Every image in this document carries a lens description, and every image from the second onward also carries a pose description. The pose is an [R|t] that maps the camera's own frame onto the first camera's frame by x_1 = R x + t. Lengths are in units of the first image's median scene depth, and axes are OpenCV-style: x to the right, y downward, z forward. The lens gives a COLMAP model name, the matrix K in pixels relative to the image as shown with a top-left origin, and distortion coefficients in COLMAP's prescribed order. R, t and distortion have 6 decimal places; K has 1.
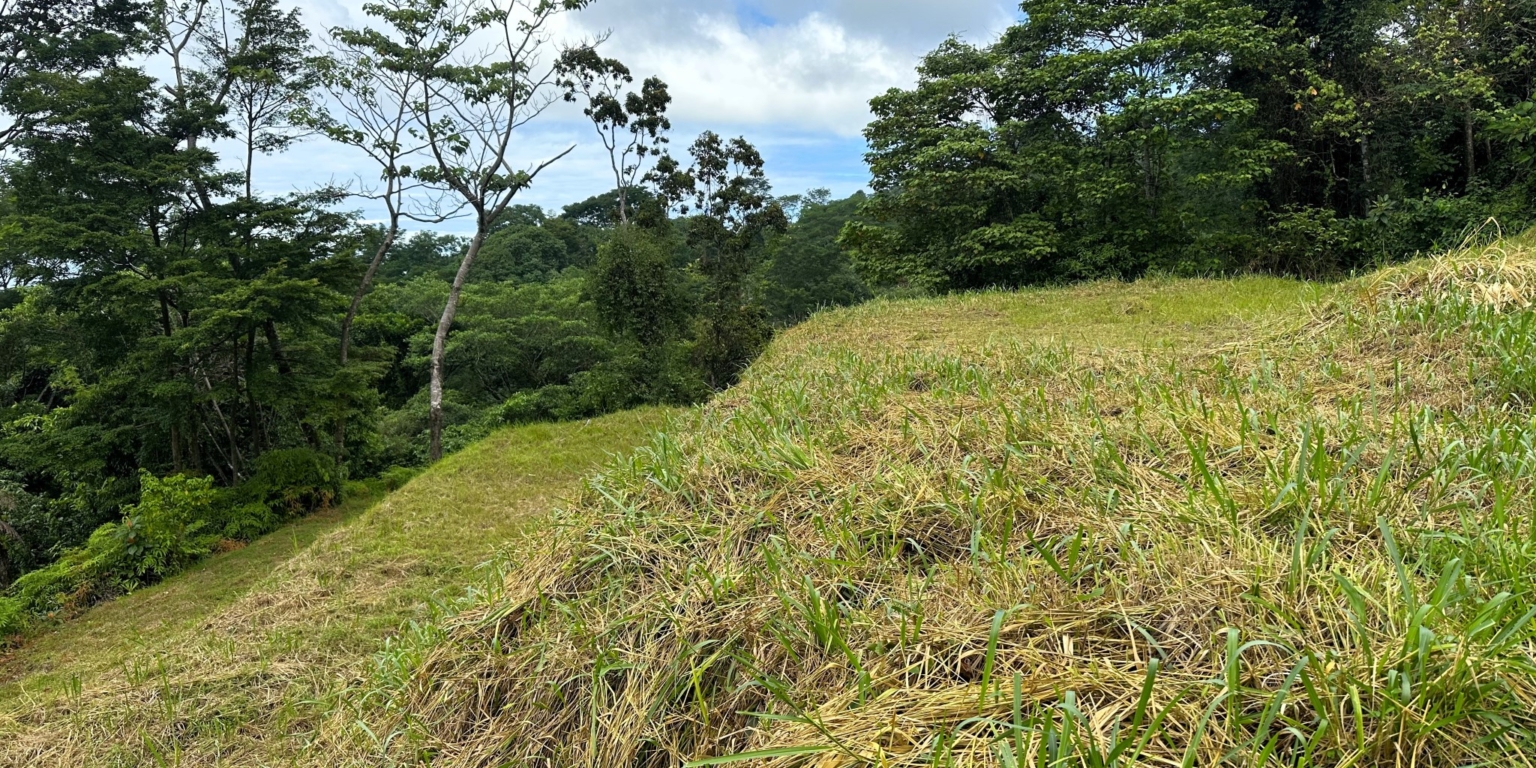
lens RADIAL K [[1039.1, 0, 772.7], [0, 1039.1, 394.8], [0, 0, 1]] dist [0.058323, -0.063701]
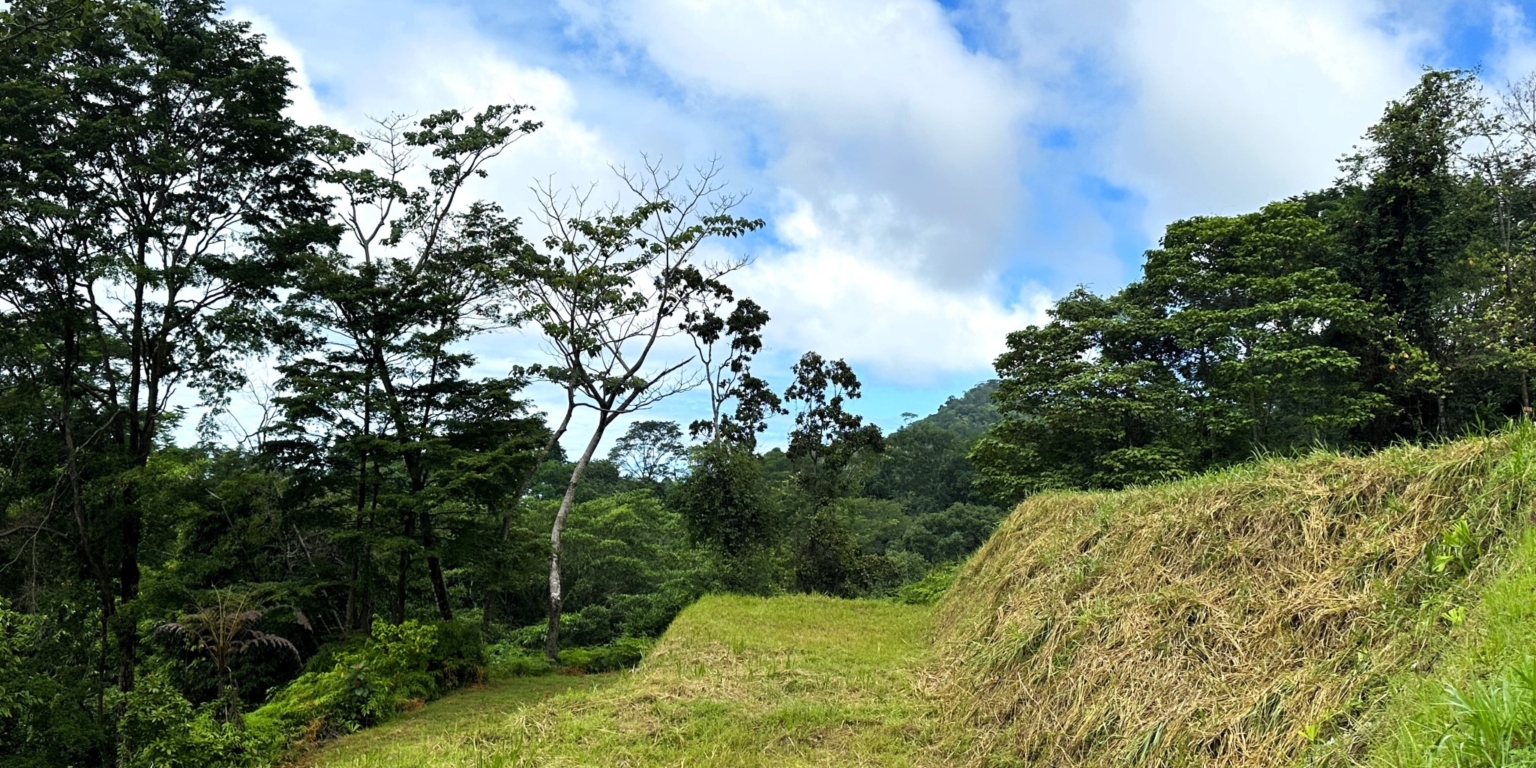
lens RADIAL K [[1321.5, 0, 767.4], [0, 1321.5, 376.0], [0, 0, 1]] dist [0.068226, -0.033709]
pose [[0.994256, 0.072736, 0.078520, -0.287889], [-0.051513, 0.968244, -0.244644, 0.128760], [-0.093820, 0.239194, 0.966428, -0.355302]]
